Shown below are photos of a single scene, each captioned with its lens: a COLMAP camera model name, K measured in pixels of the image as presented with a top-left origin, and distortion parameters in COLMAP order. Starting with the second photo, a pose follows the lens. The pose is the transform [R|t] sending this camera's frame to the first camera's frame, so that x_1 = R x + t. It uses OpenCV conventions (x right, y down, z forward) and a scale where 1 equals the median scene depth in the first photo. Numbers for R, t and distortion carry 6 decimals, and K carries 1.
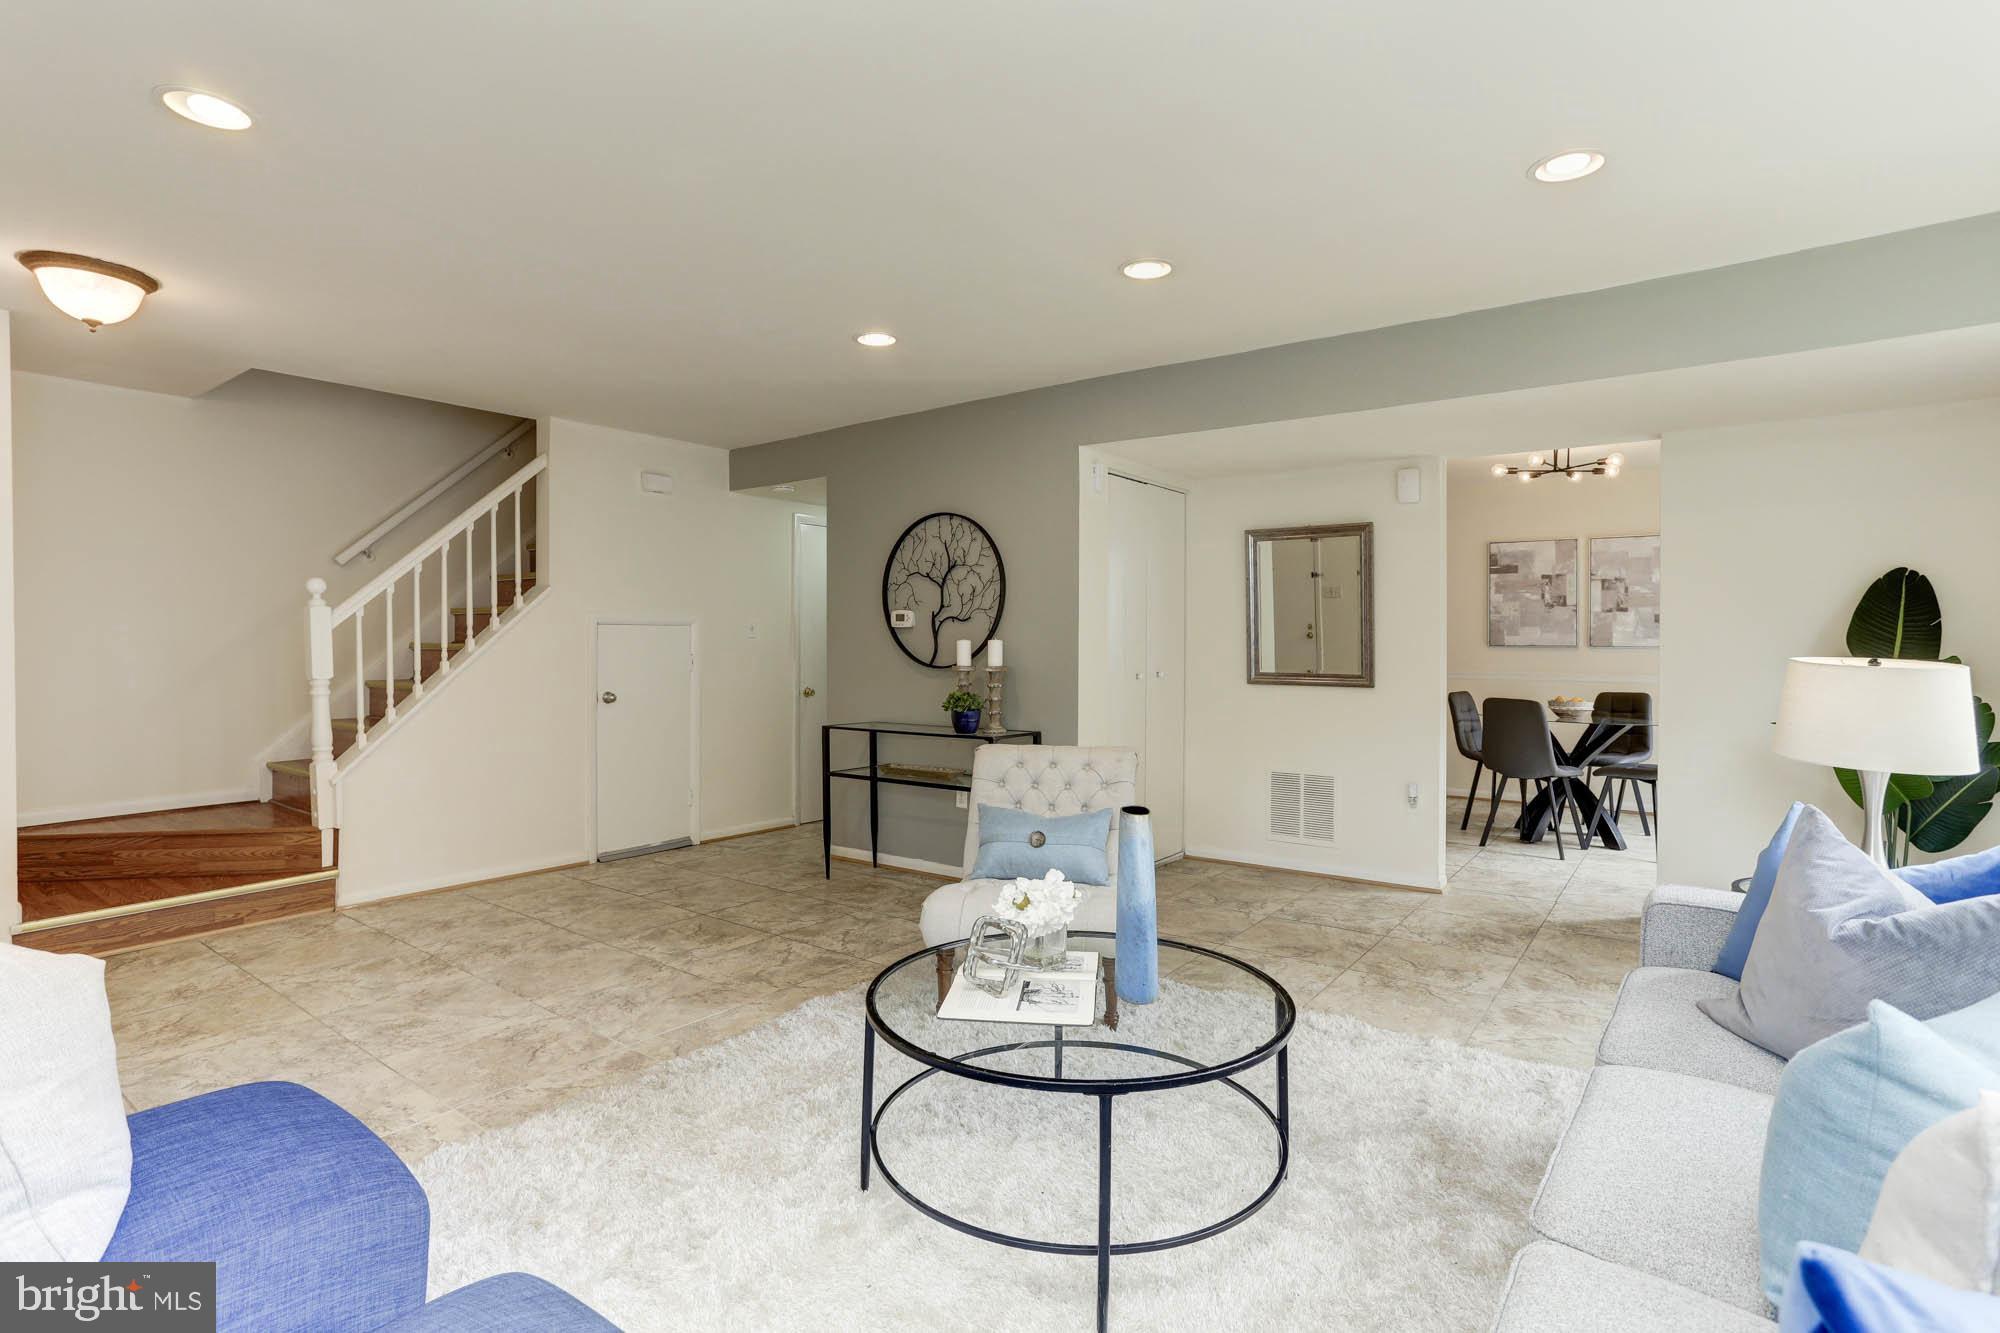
lens RADIAL K [[980.6, 0, 992.5], [0, 980.6, 651.8], [0, 0, 1]] dist [-0.044859, 0.026505]
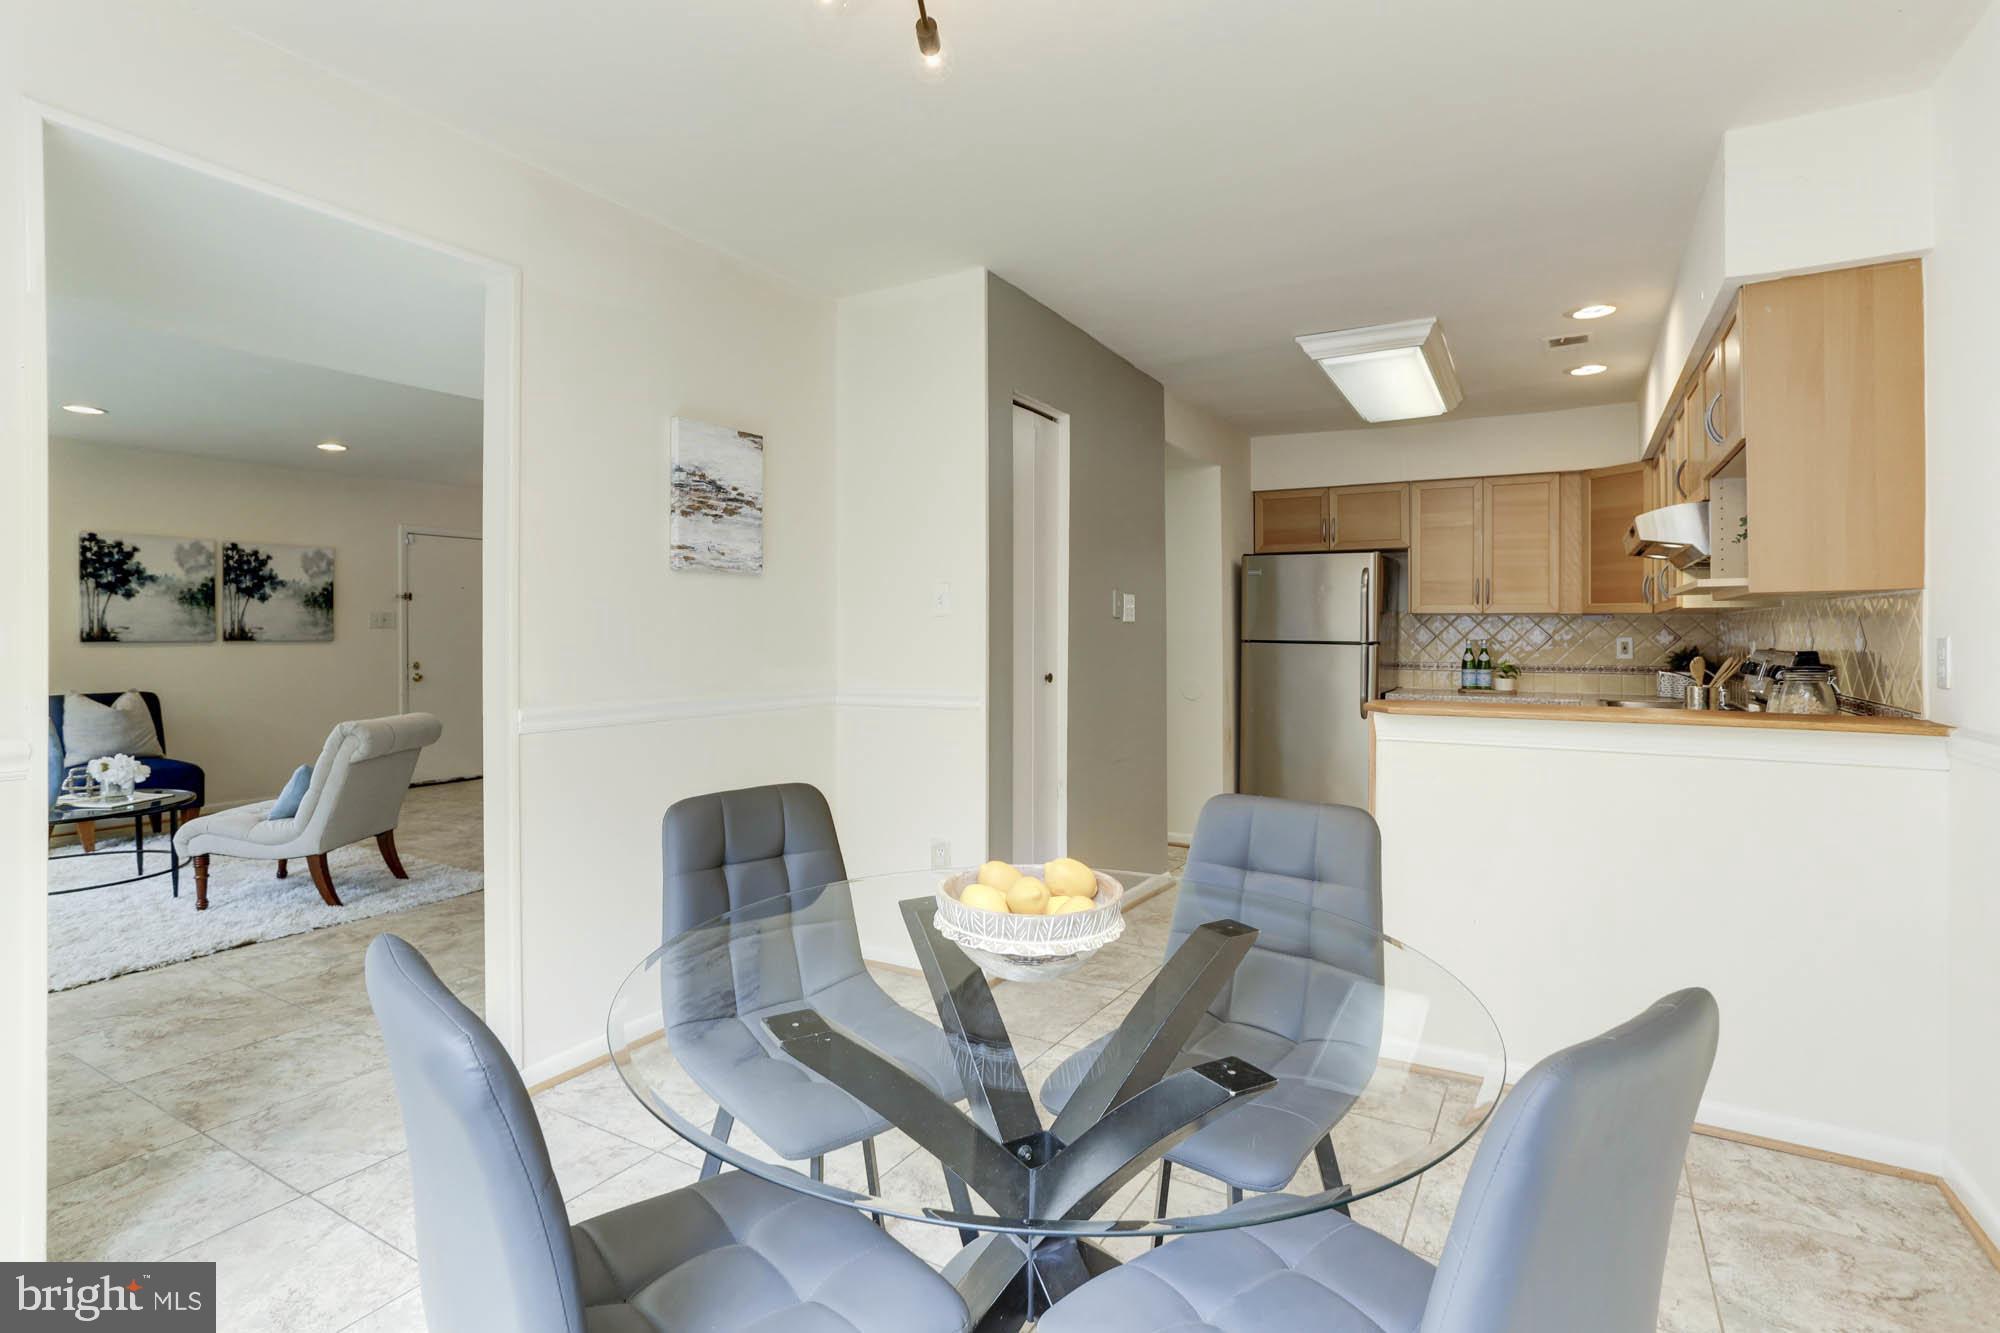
lens RADIAL K [[980.6, 0, 999.6], [0, 980.6, 631.9], [0, 0, 1]] dist [-0.044859, 0.026505]
pose [[0.107773, -0.002166, -0.994173, 1.095535], [-0.008465, 0.999959, -0.003096, -0.011234], [0.994140, 0.008750, 0.107750, 1.301000]]
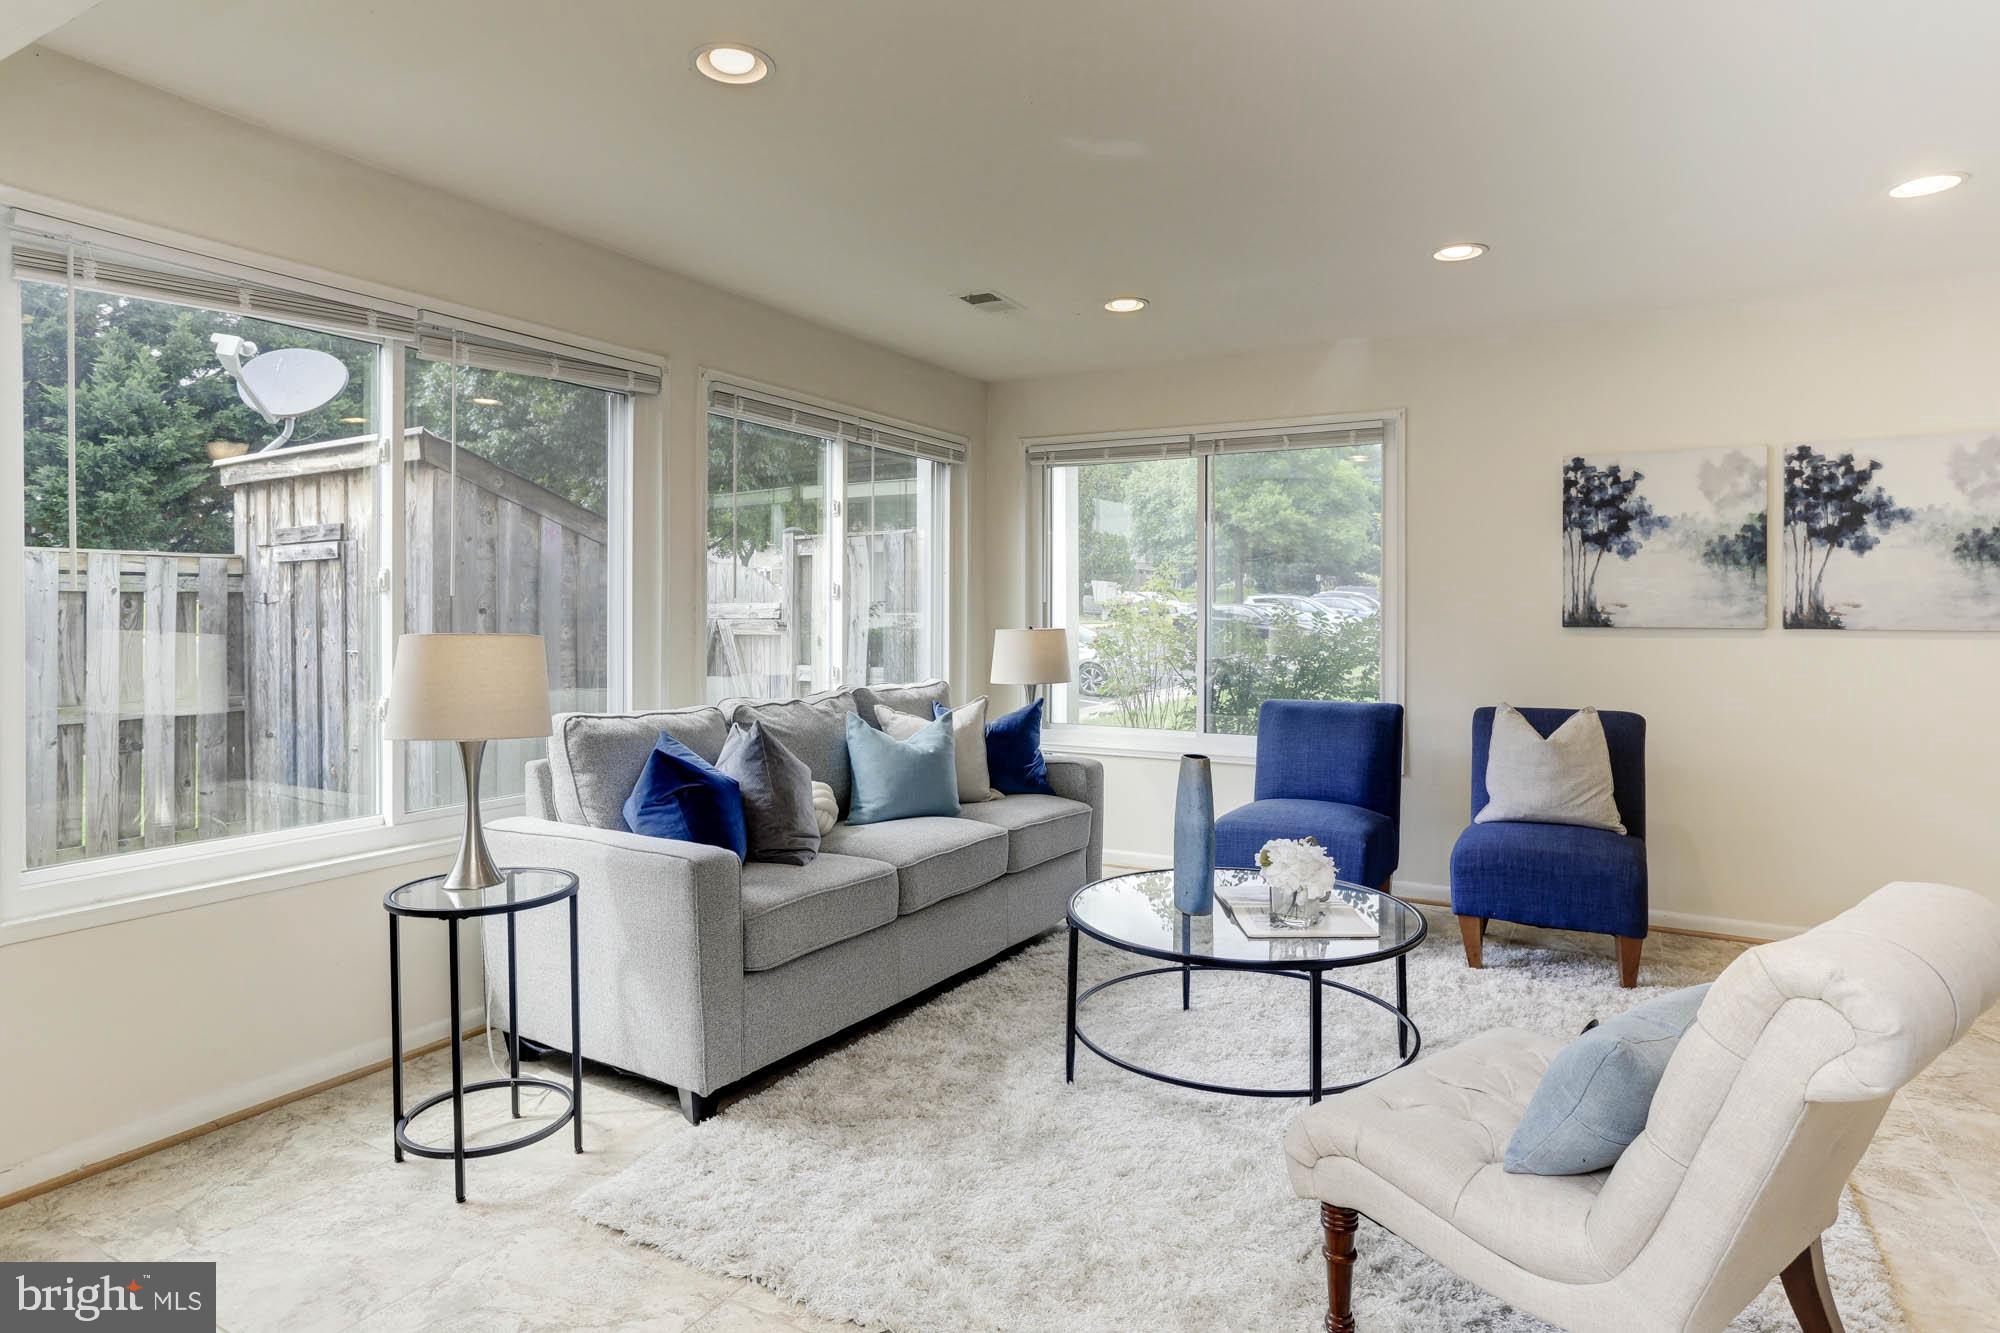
lens RADIAL K [[1123.6, 0, 1005.6], [0, 1123.6, 615.4], [0, 0, 1]] dist [-0.041907, 0.031514]
pose [[-0.991048, -0.002941, -0.133476, 0.264262], [-0.004893, 0.999886, 0.014299, -0.013012], [0.133419, 0.014824, -0.990949, 1.105909]]
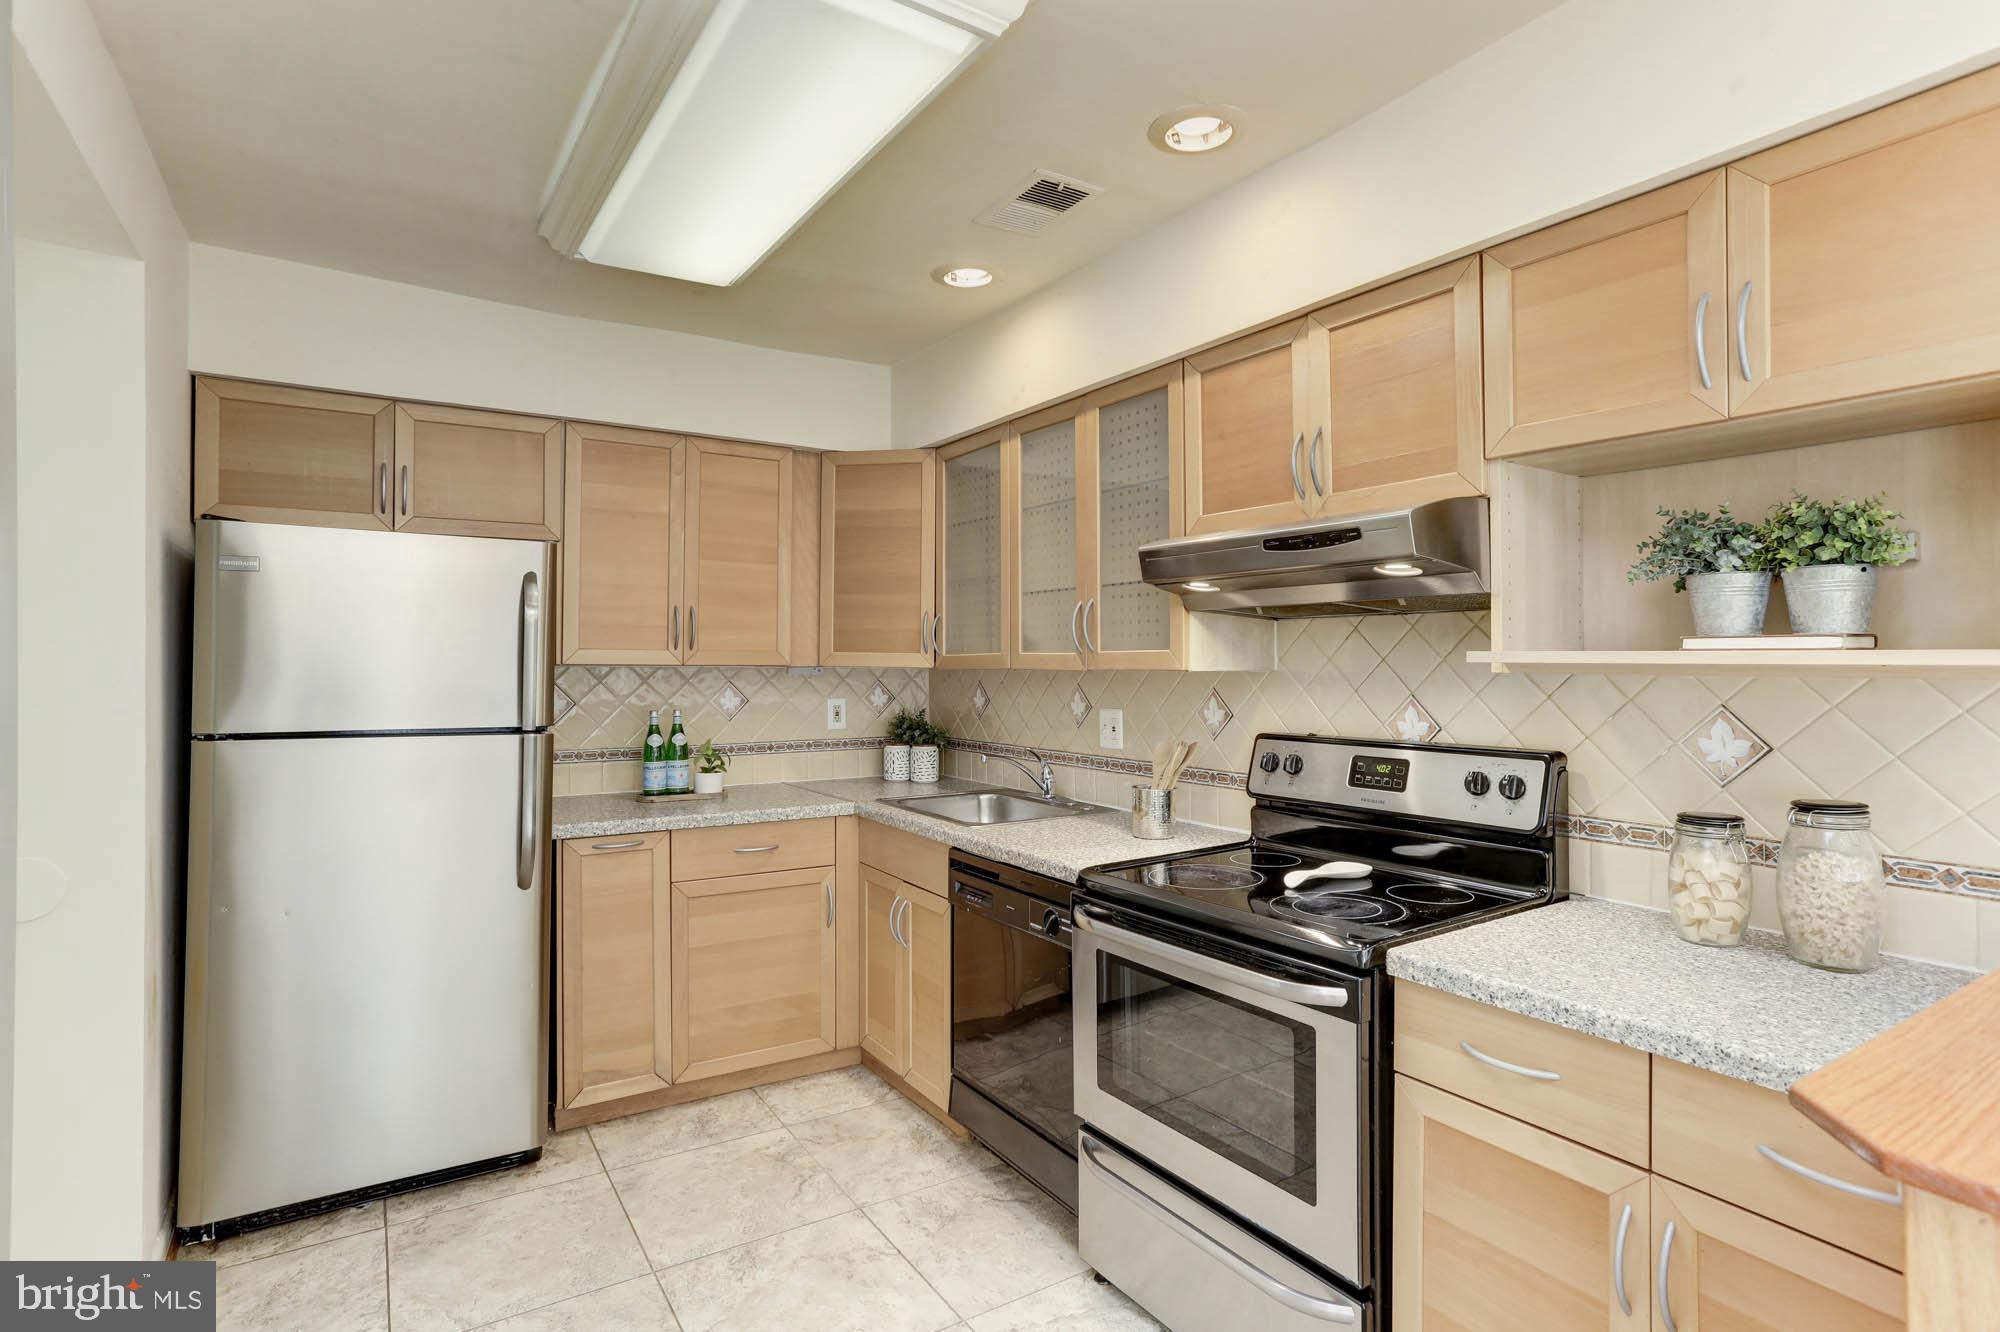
lens RADIAL K [[980.6, 0, 985.5], [0, 980.6, 651.2], [0, 0, 1]] dist [-0.044859, 0.026505]
pose [[0.939272, -0.007359, -0.343093, 0.418662], [0.000823, 0.999815, -0.019191, -0.039510], [0.343171, 0.017743, 0.939105, 1.431678]]
